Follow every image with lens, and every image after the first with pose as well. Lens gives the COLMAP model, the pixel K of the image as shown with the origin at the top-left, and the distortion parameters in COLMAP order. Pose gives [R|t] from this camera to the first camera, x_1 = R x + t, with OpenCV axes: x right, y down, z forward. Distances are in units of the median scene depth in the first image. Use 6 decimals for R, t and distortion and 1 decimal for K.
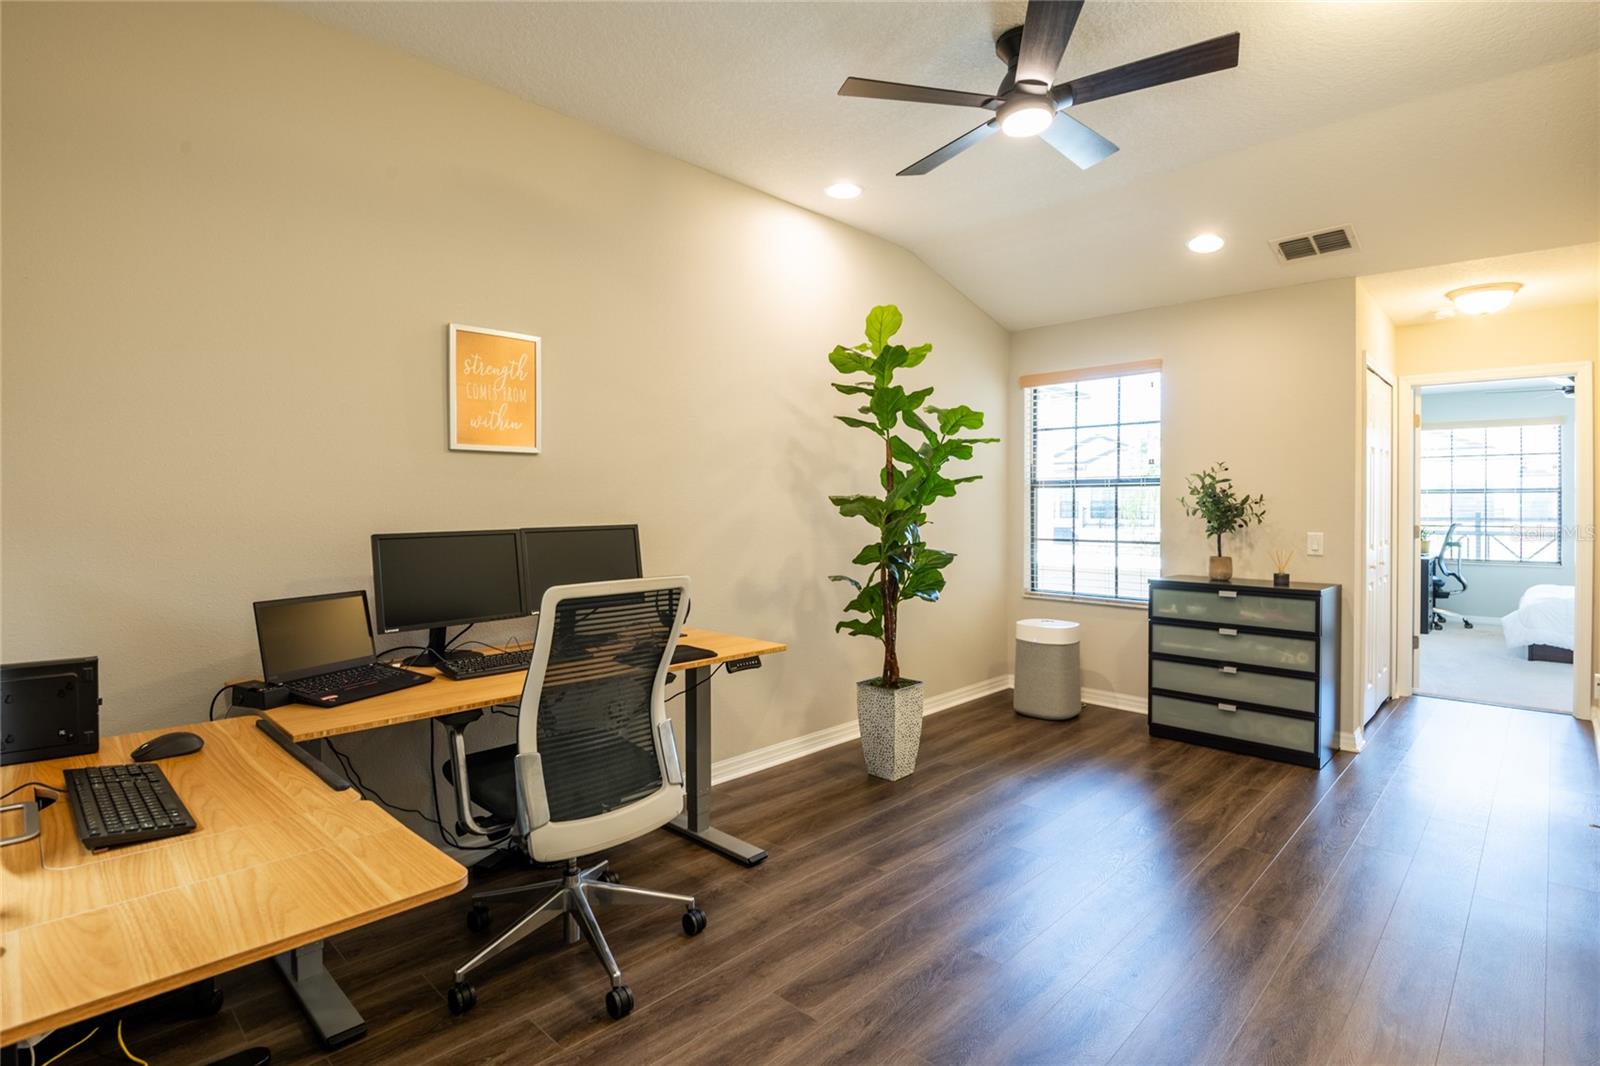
lens RADIAL K [[789.2, 0, 774.5], [0, 789.2, 504.7], [0, 0, 1]] dist [0.001589, -0.014853]
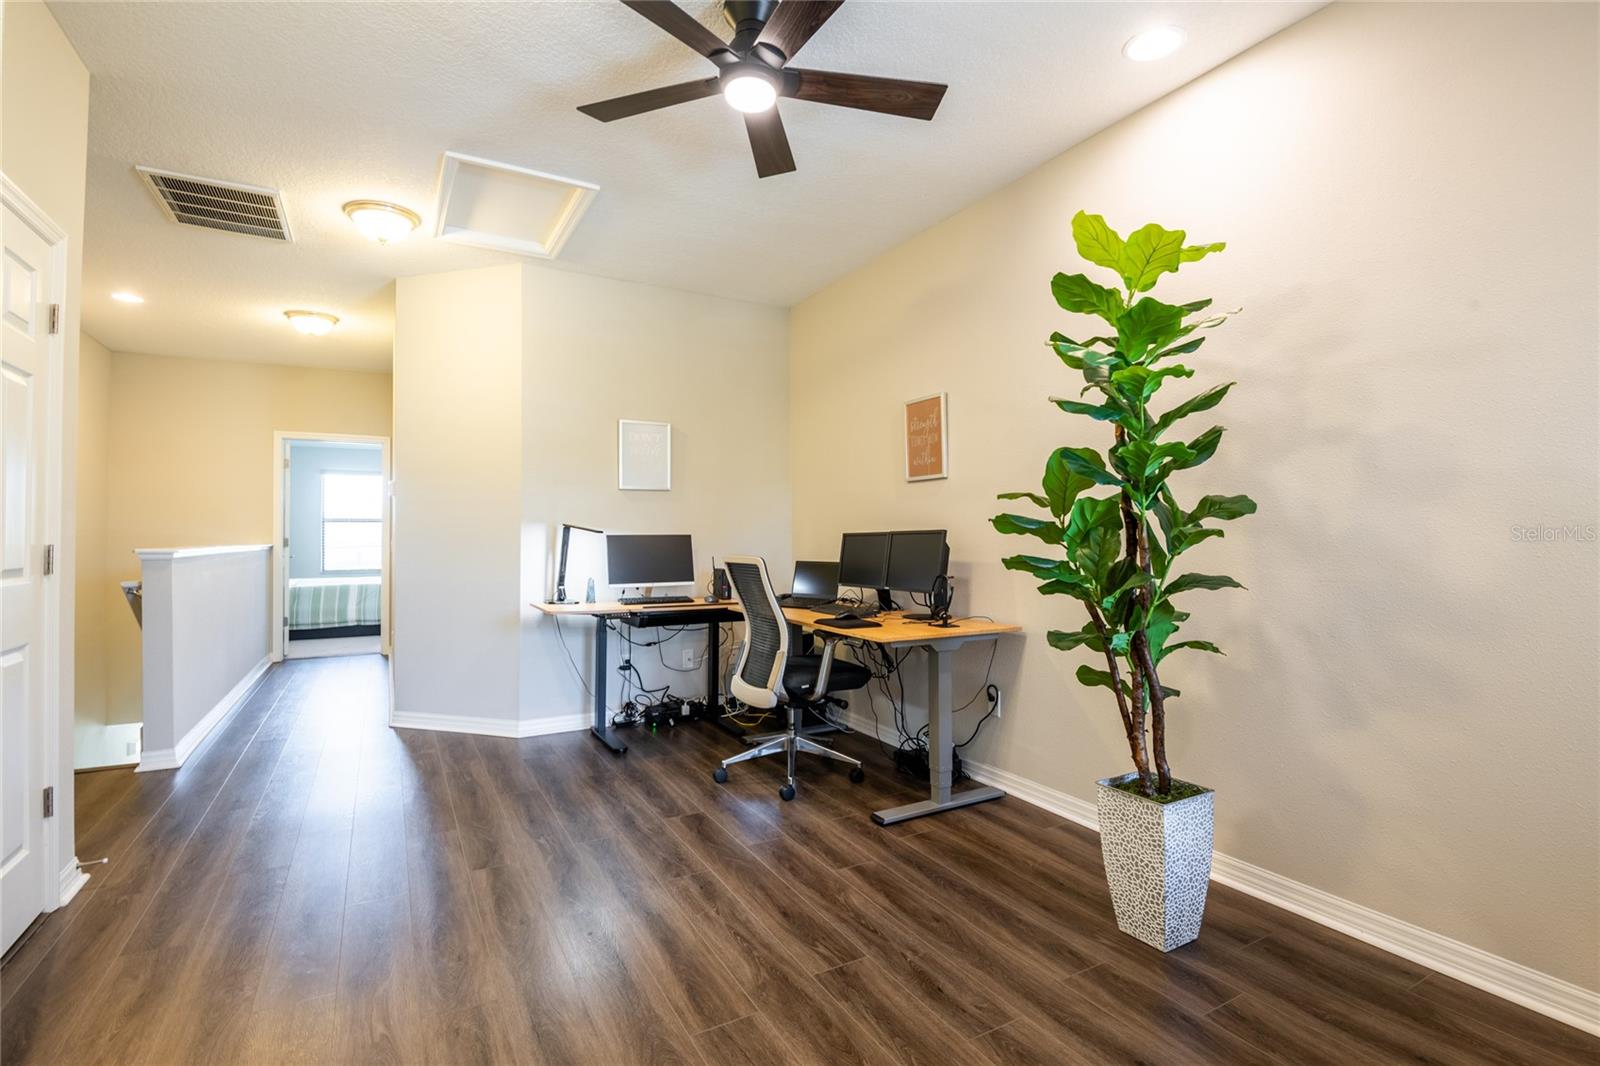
lens RADIAL K [[747.6, 0, 799.7], [0, 747.6, 530.6], [0, 0, 1]] dist [0.008353, -0.015275]
pose [[-0.282355, -0.006898, -0.959285, 1.048457], [0.004279, 0.999955, -0.008450, 0.043723], [0.959300, -0.006491, -0.282313, 1.206492]]
